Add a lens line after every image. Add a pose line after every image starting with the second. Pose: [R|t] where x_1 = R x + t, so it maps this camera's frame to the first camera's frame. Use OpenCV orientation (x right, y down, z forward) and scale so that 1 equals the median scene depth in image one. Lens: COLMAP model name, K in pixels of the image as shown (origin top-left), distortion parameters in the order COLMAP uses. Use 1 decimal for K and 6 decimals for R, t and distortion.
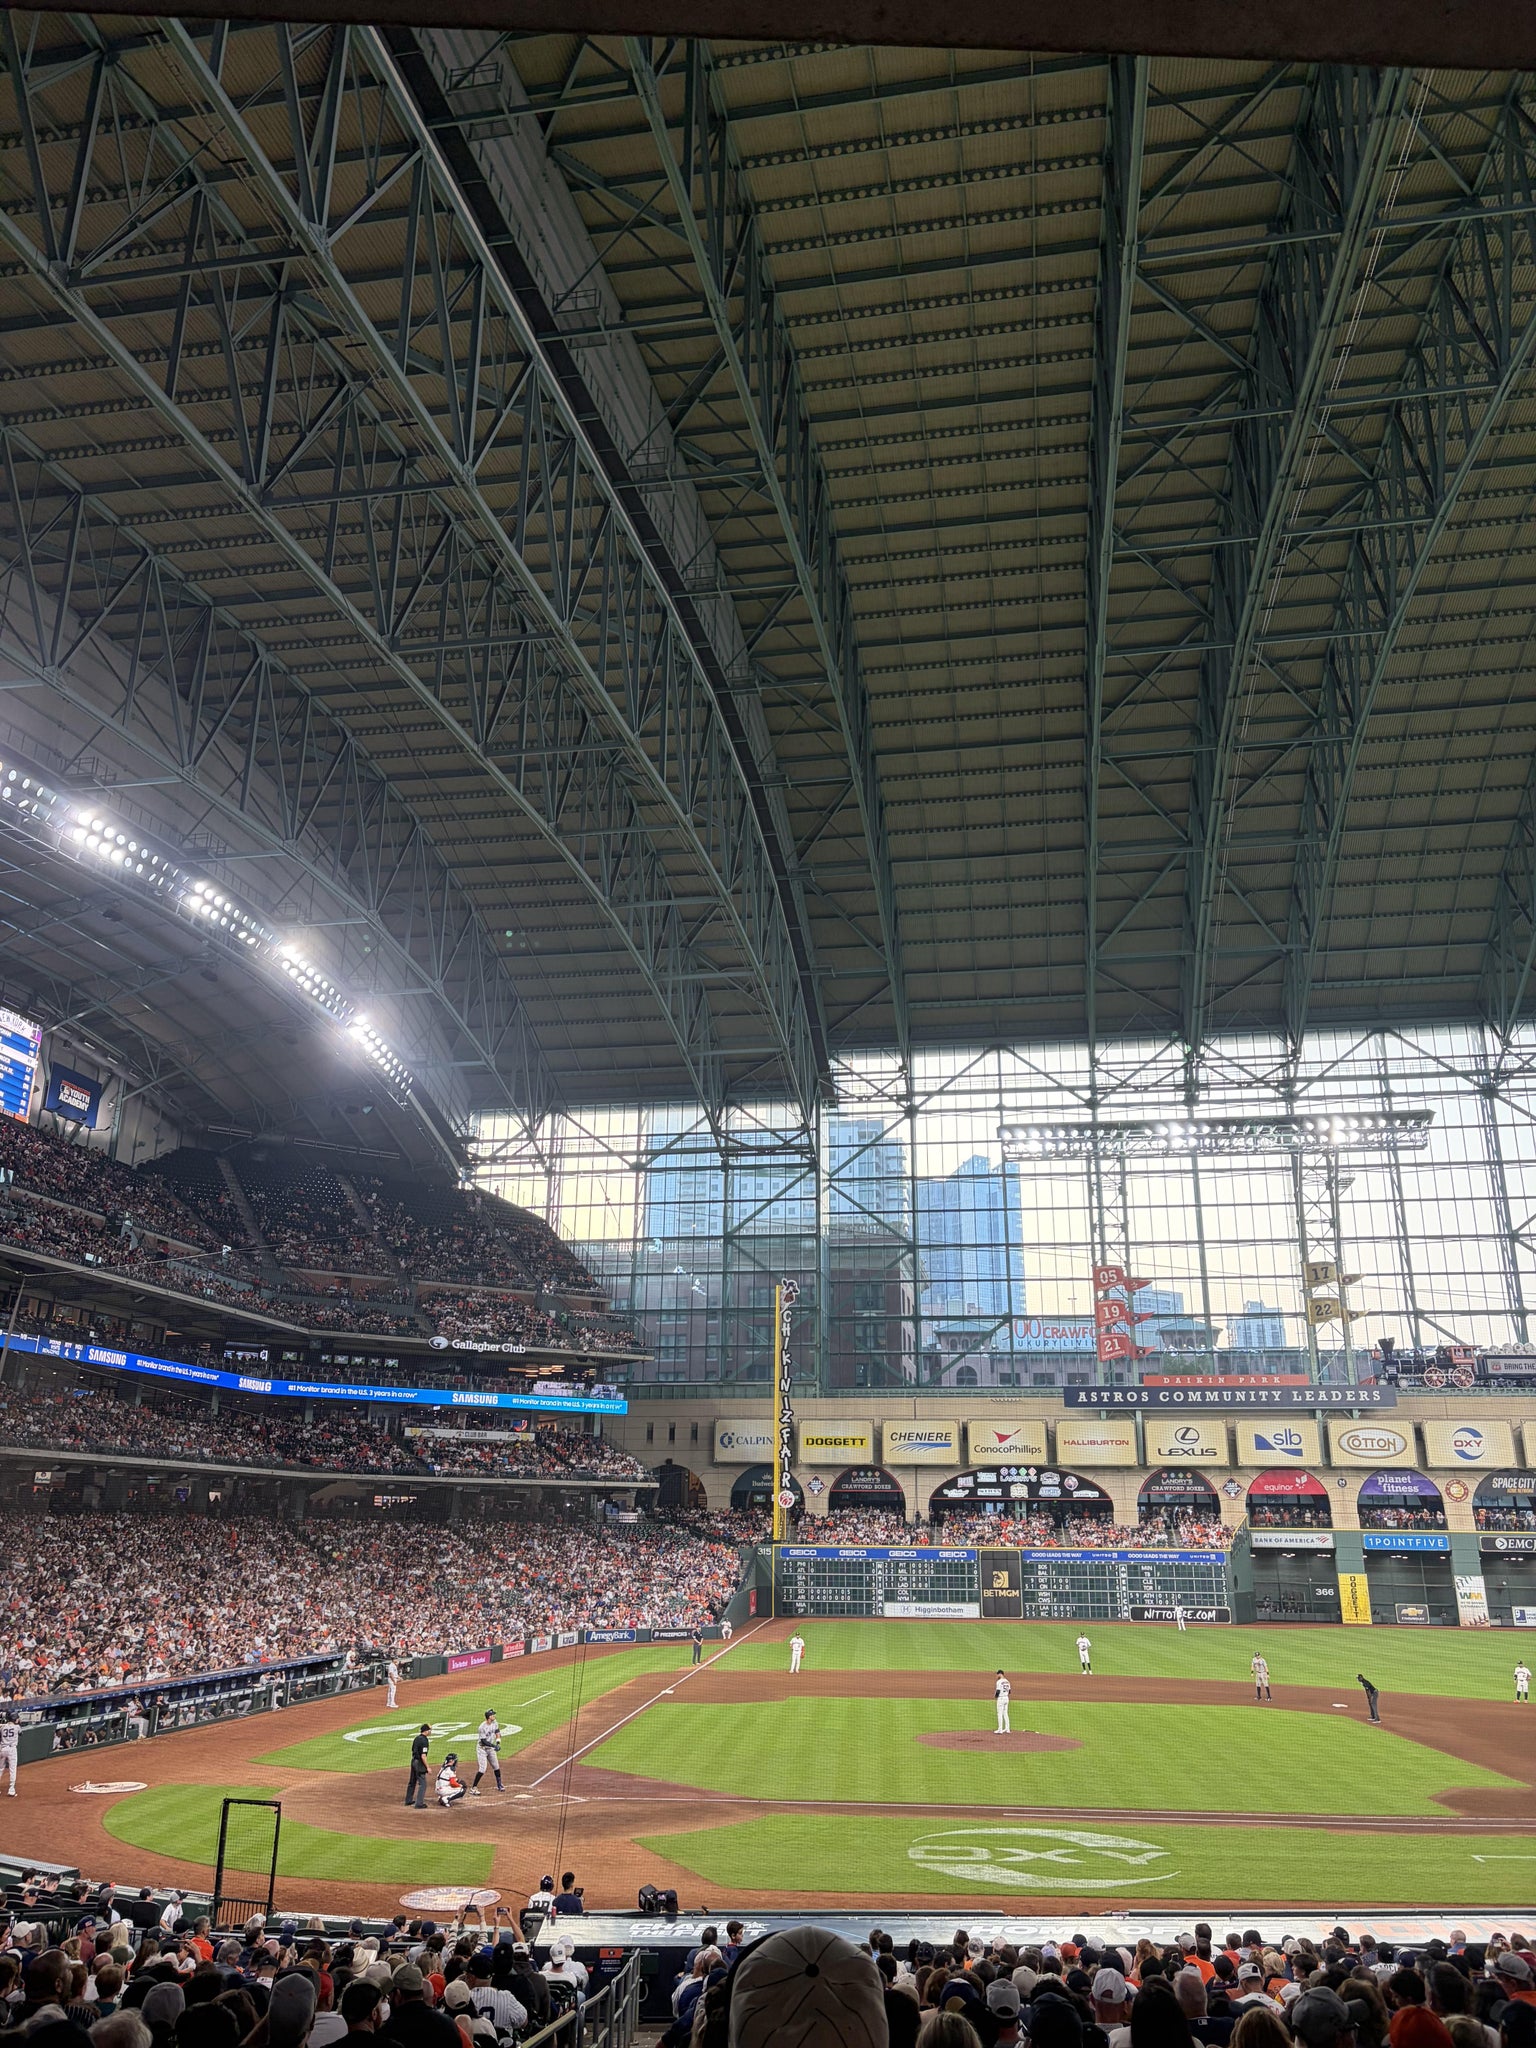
lens RADIAL K [[1535.2, 0, 766.1], [0, 1535.2, 1034.0], [0, 0, 1]] dist [0.022612, -0.004955]
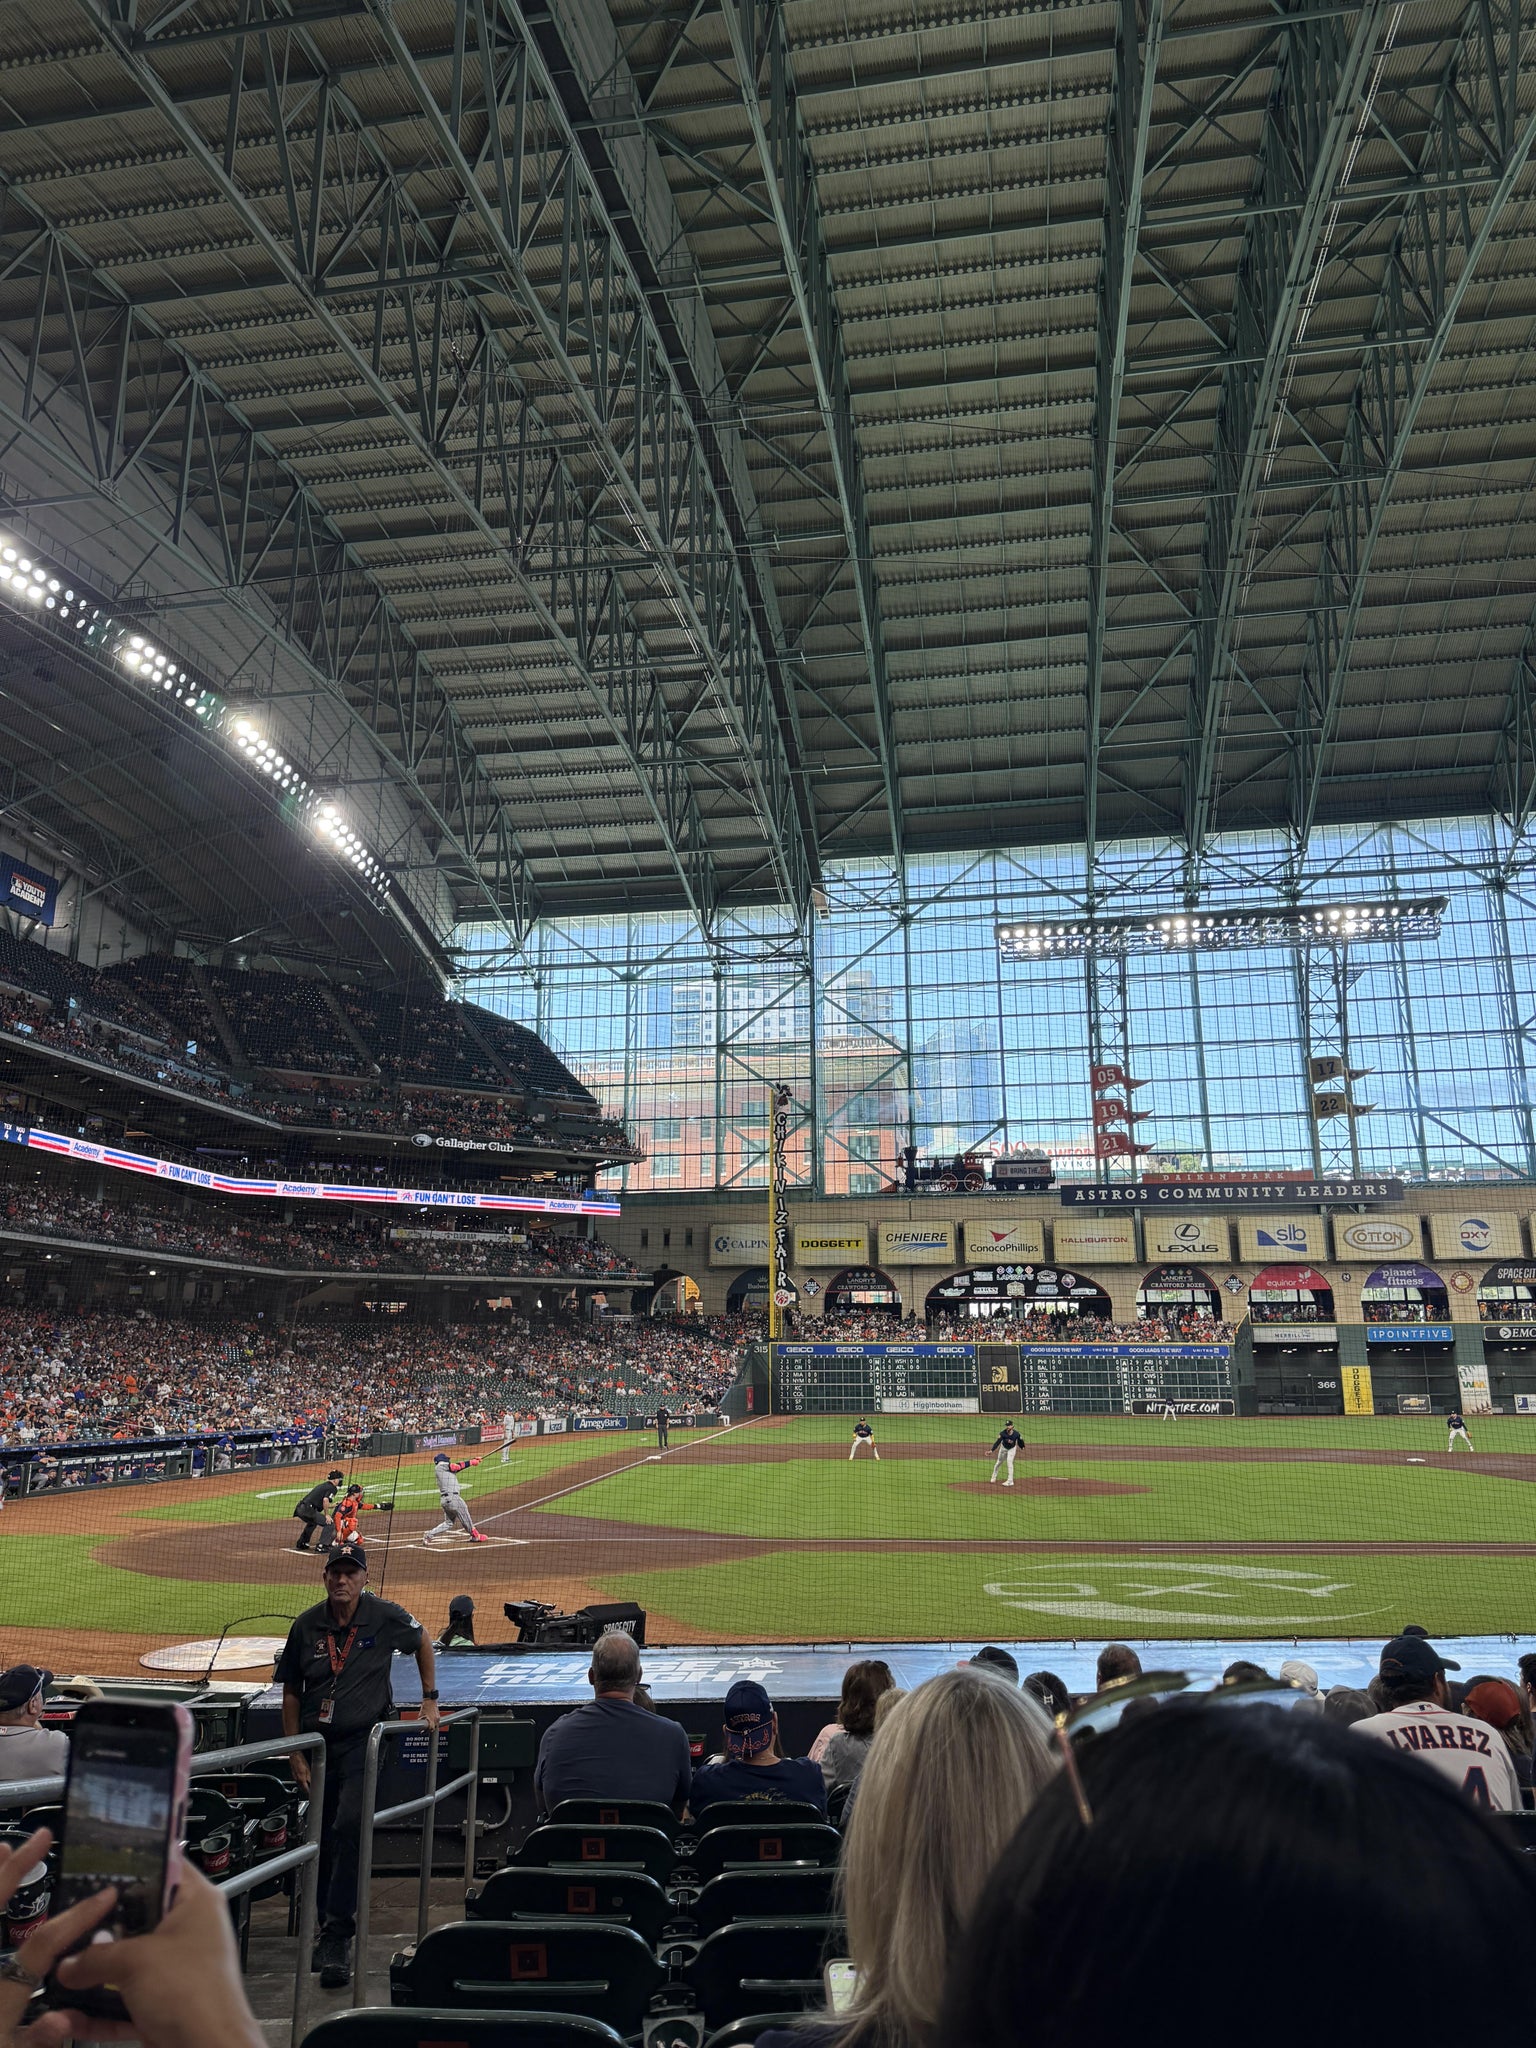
lens RADIAL K [[1416.0, 0, 765.7], [0, 1416.0, 1034.5], [0, 0, 1]] dist [0.154069, -0.288303]
pose [[0.999911, -0.012168, 0.005540, -0.000632], [0.011665, 0.996464, 0.083208, 0.053989], [-0.006533, -0.083136, 0.996517, 0.093936]]
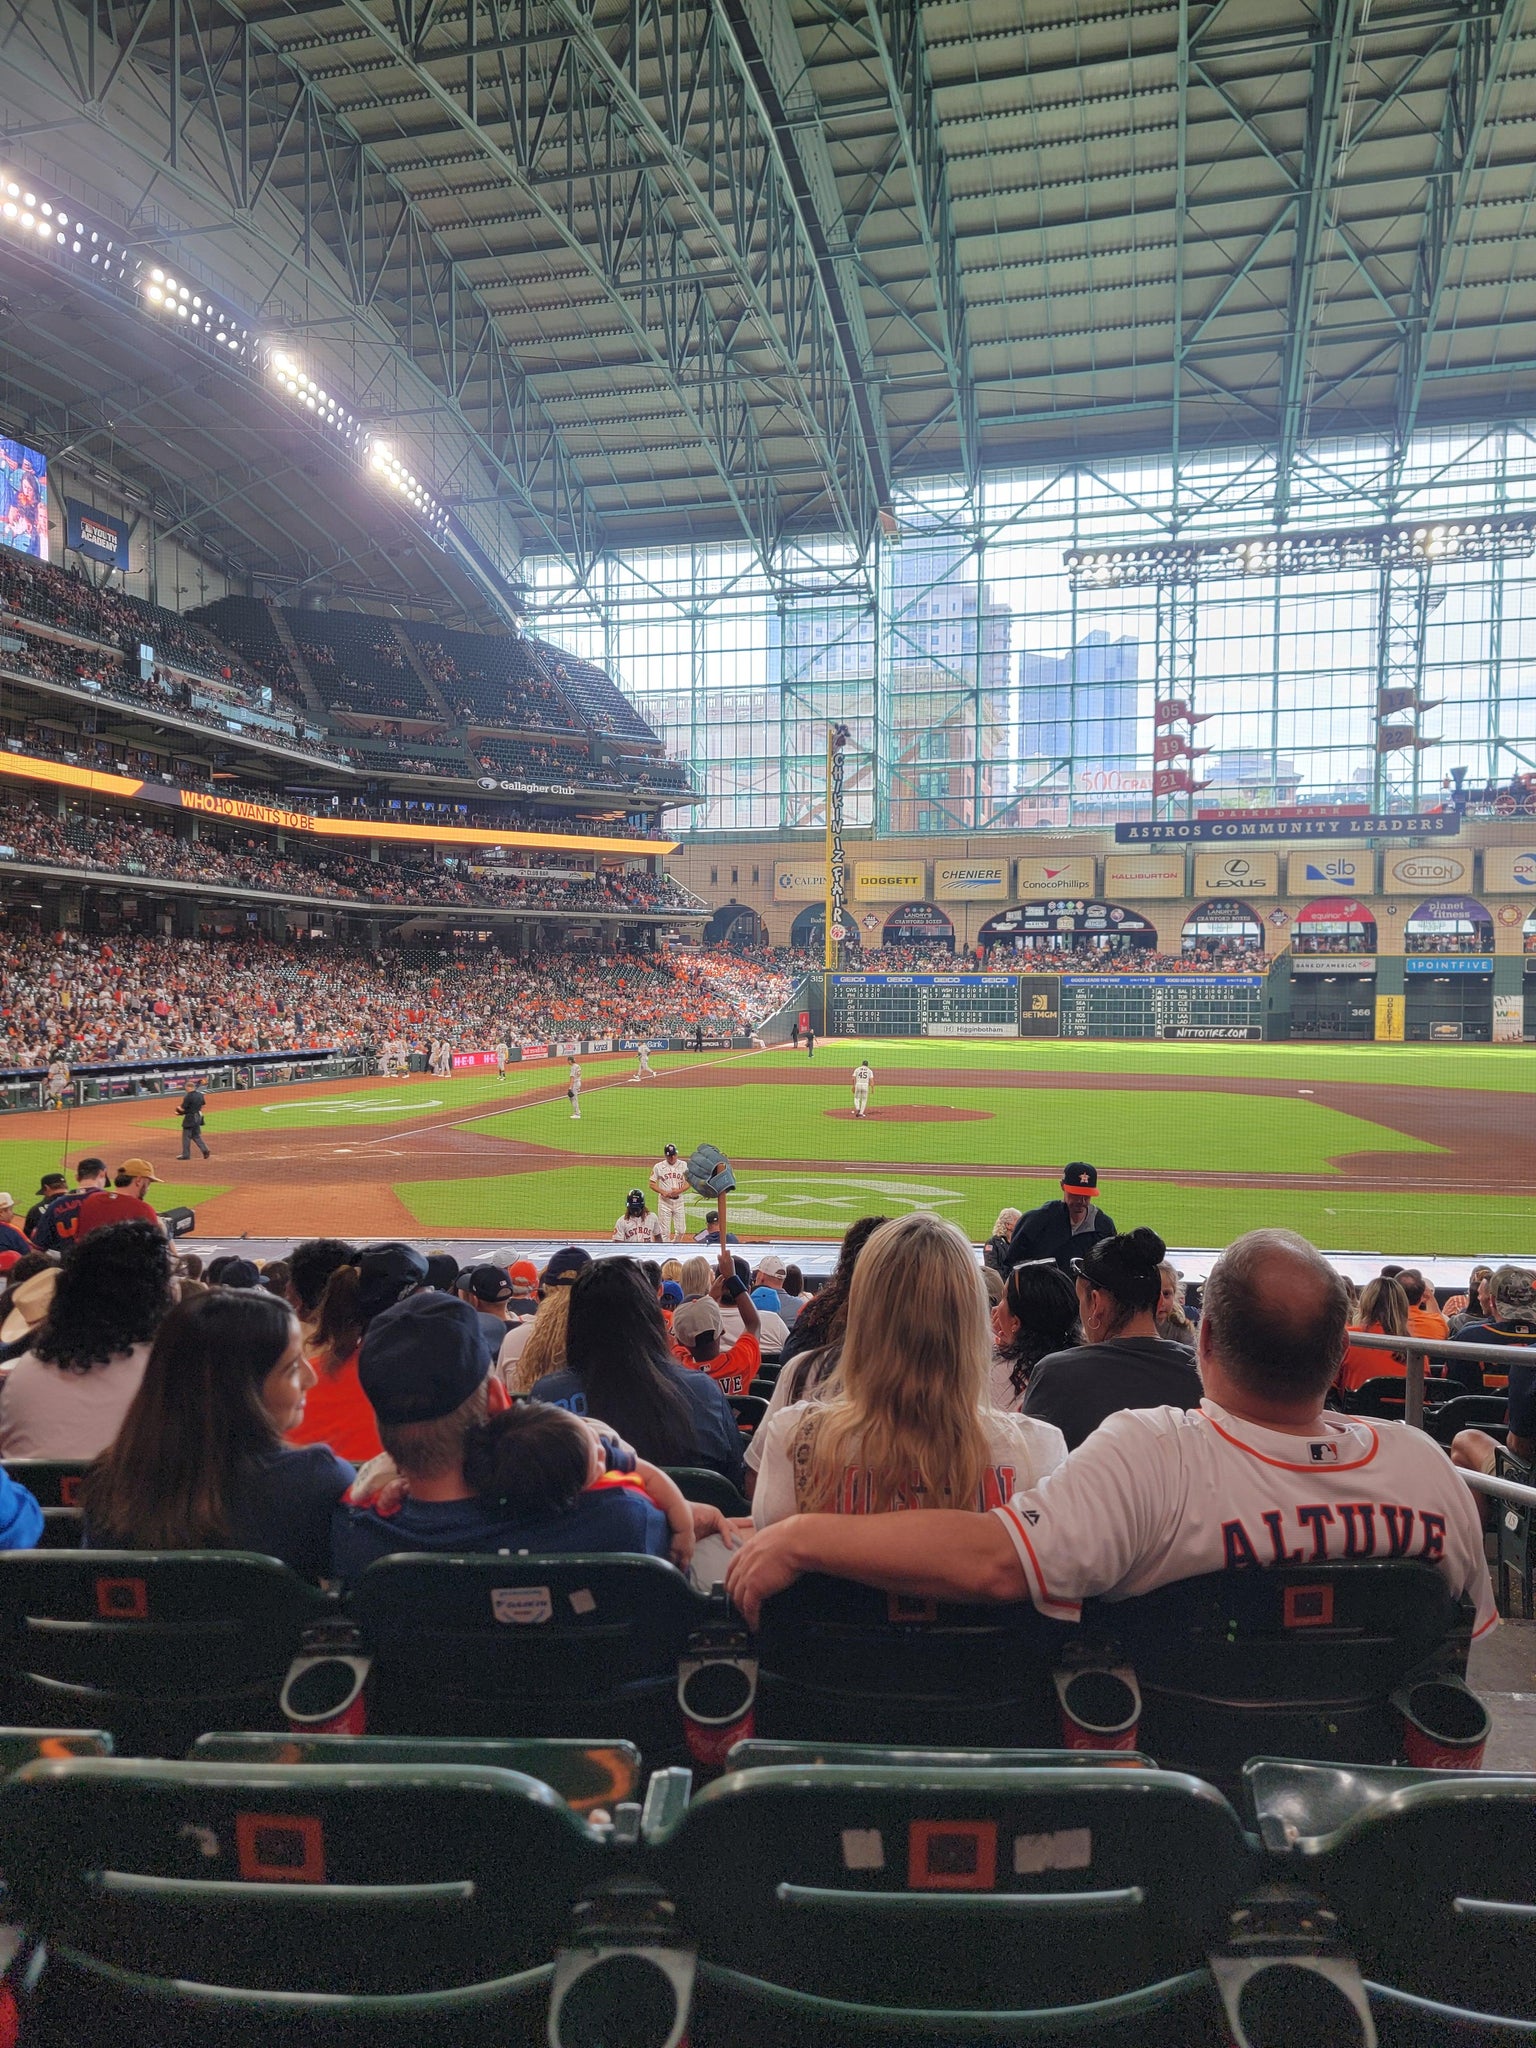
lens RADIAL K [[1418.7, 0, 771.4], [0, 1418.7, 1029.9], [0, 0, 1]] dist [0.070842, -0.061986]
pose [[0.996194, -0.001915, -0.087143, 0.050661], [0.031023, 0.942084, 0.333939, 0.038489], [0.081457, -0.335372, 0.938558, 0.061378]]
